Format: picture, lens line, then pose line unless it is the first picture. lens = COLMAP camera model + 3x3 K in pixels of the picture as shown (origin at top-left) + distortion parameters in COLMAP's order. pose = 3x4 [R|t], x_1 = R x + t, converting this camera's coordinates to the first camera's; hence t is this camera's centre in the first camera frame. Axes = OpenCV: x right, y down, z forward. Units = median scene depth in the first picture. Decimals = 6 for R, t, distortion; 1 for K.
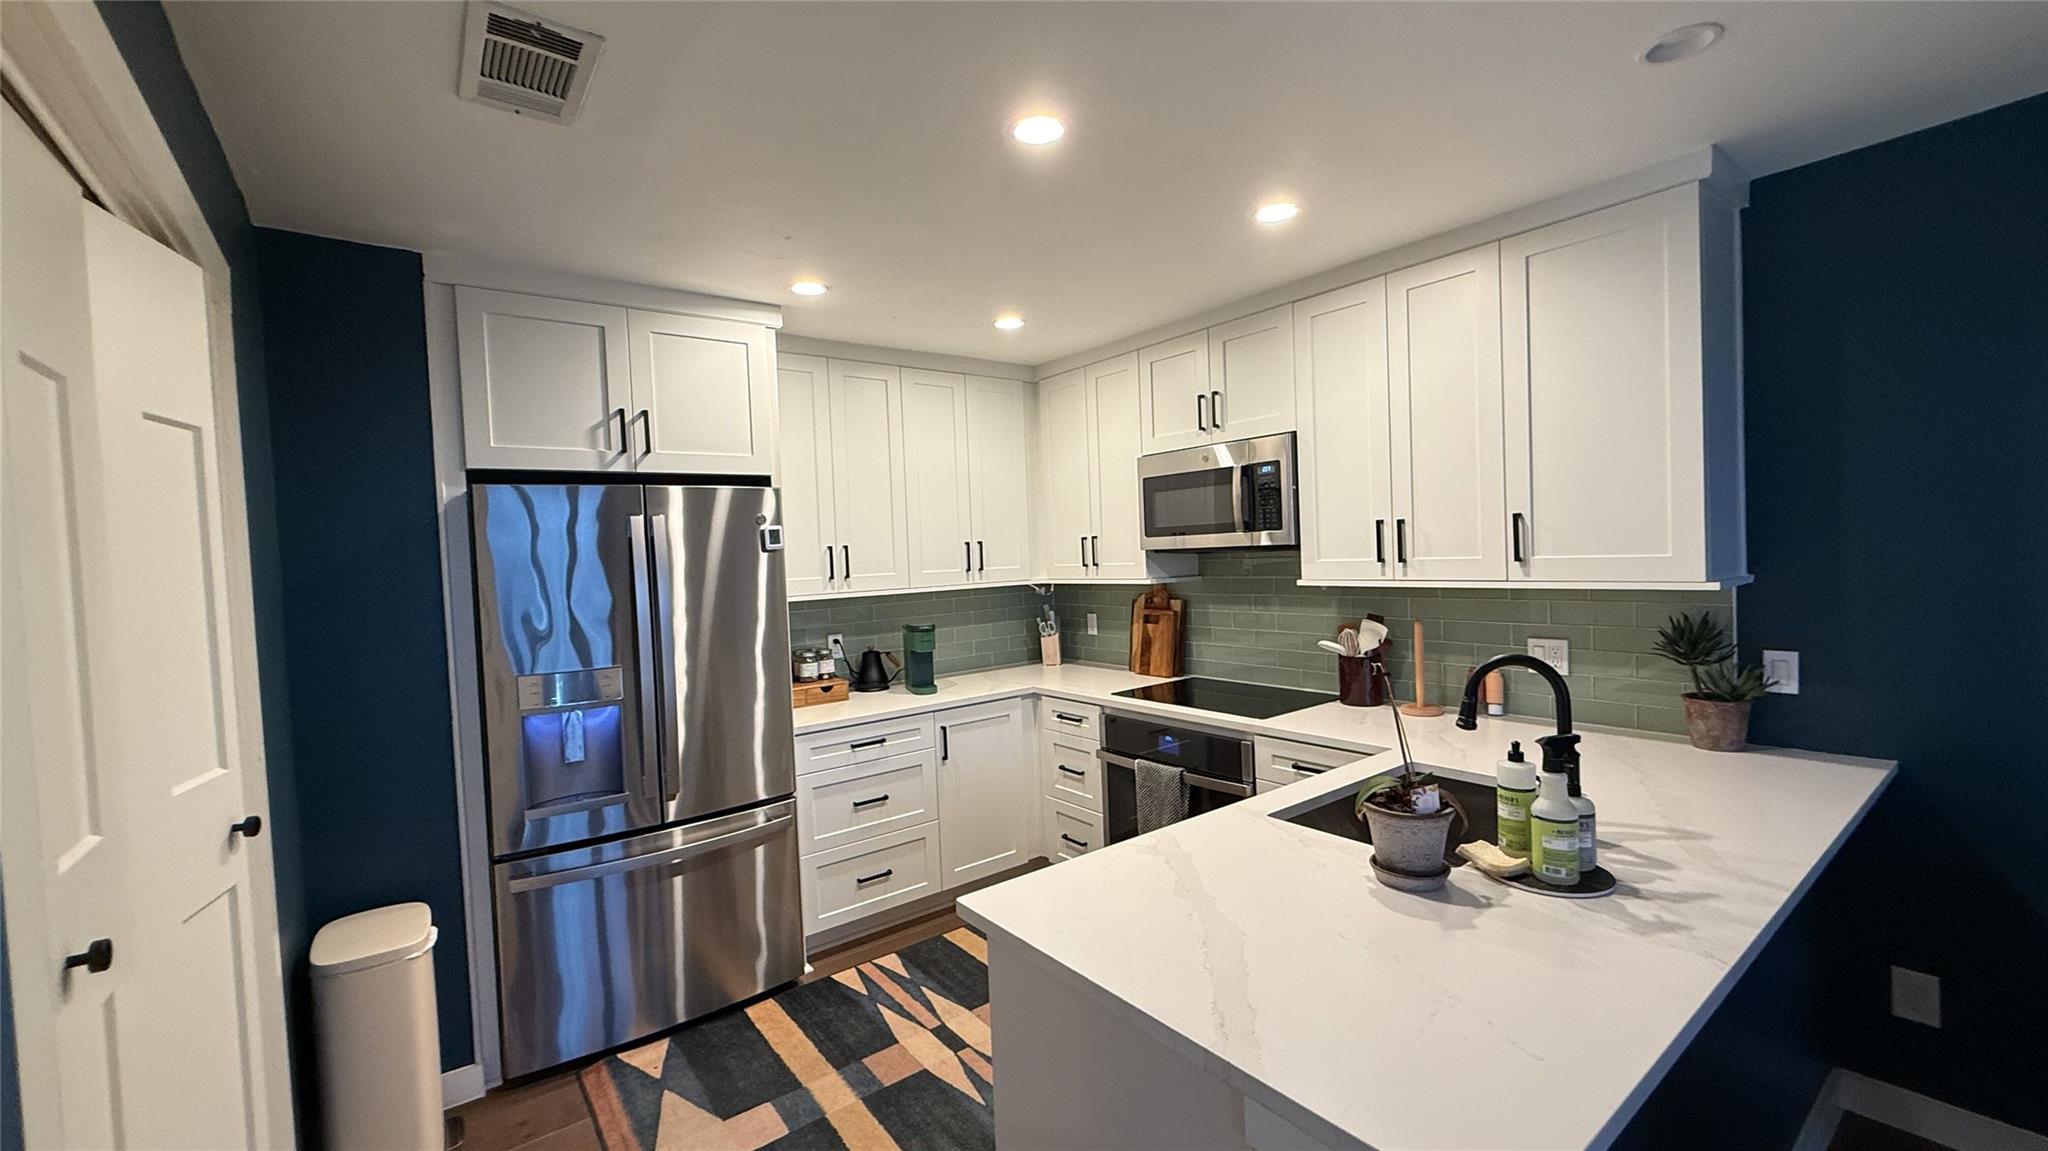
lens RADIAL K [[820.1, 0, 1026.8], [0, 820.1, 573.8], [0, 0, 1]] dist [-0.000301, -0.000371]
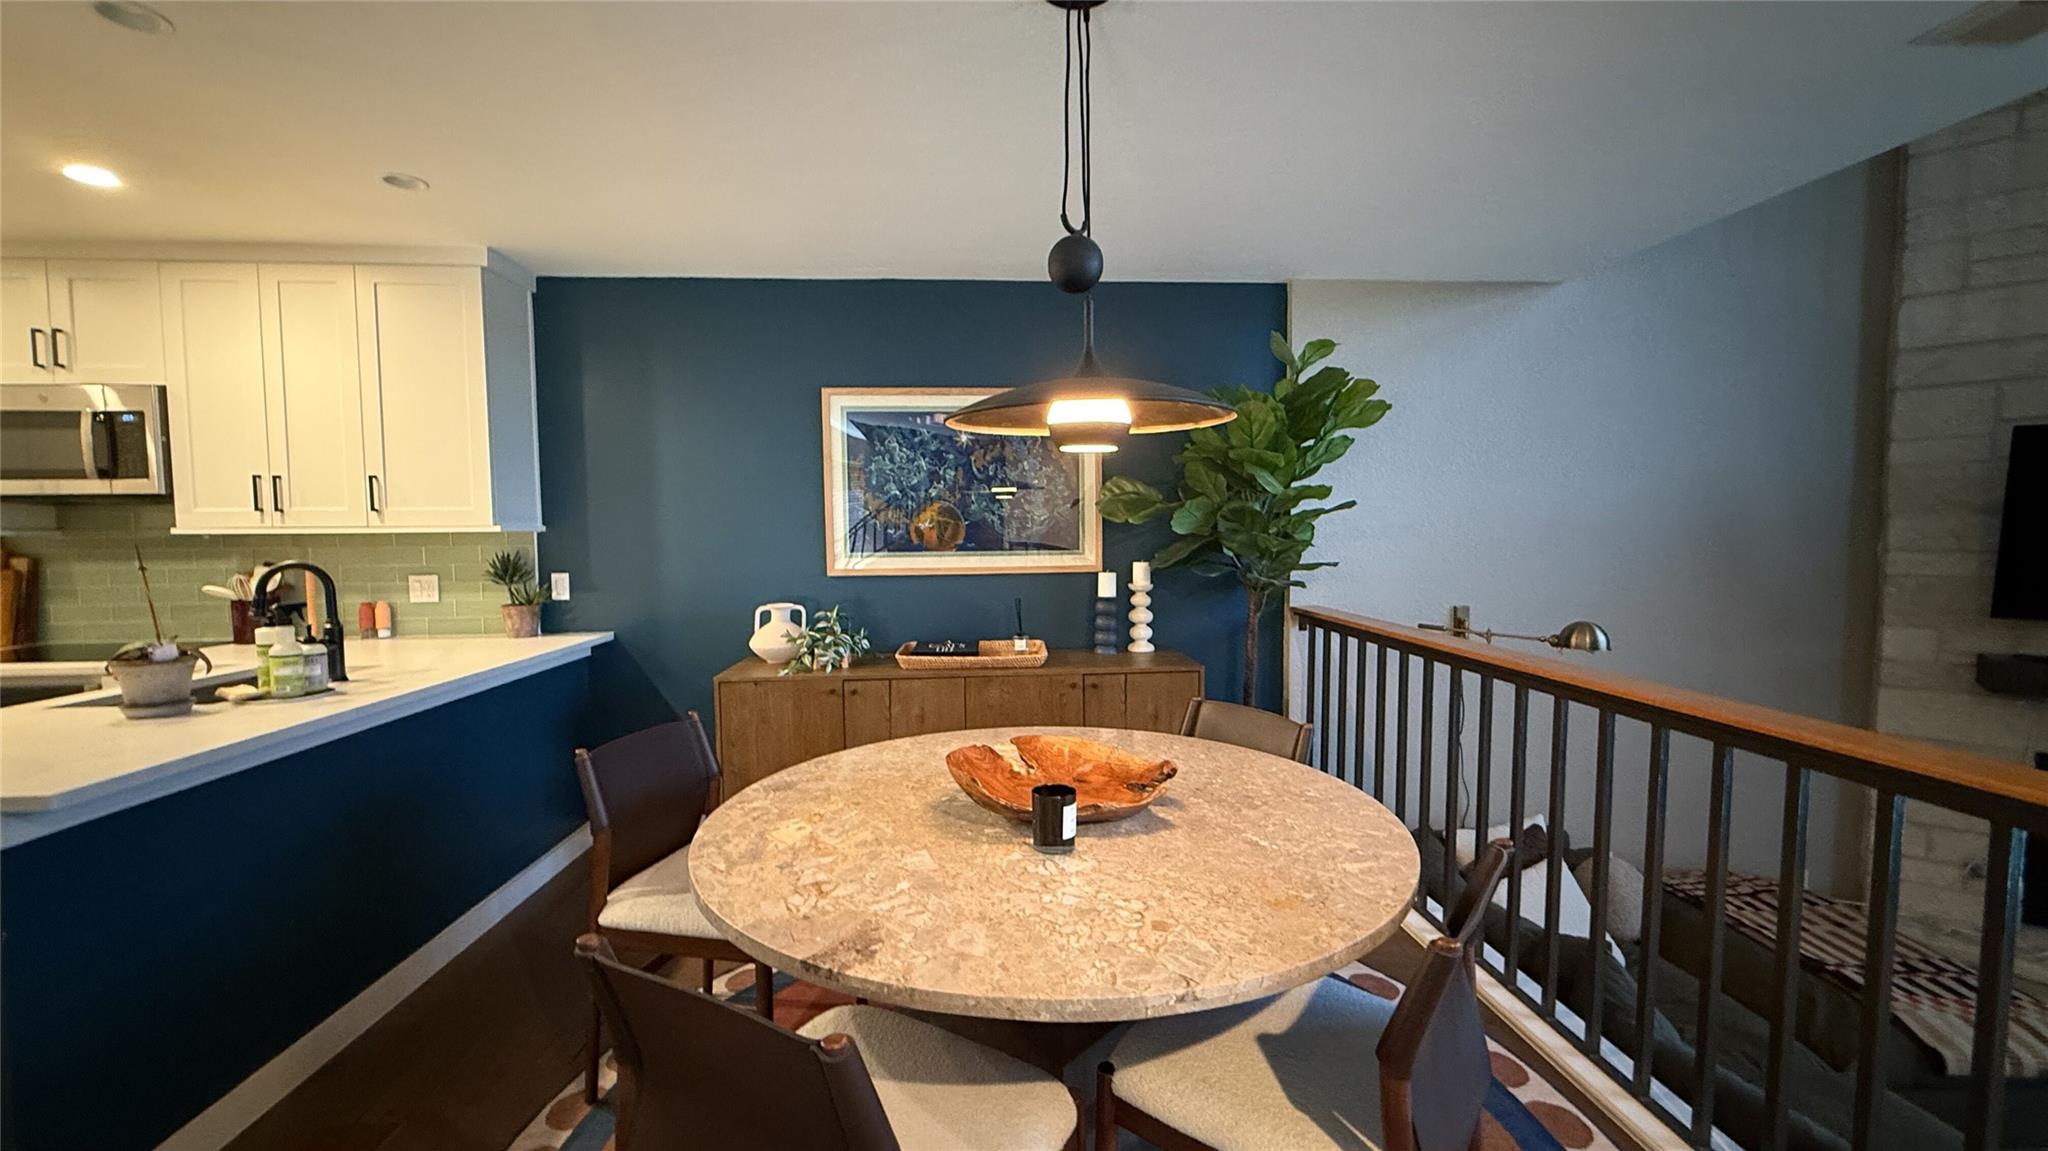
lens RADIAL K [[820.1, 0, 1033.0], [0, 820.1, 575.3], [0, 0, 1]] dist [-0.000301, -0.000371]
pose [[0.548257, -0.012316, 0.836219, 0.059953], [0.008769, 0.999921, 0.008977, 0.069273], [-0.836264, 0.002411, 0.548322, -0.503091]]
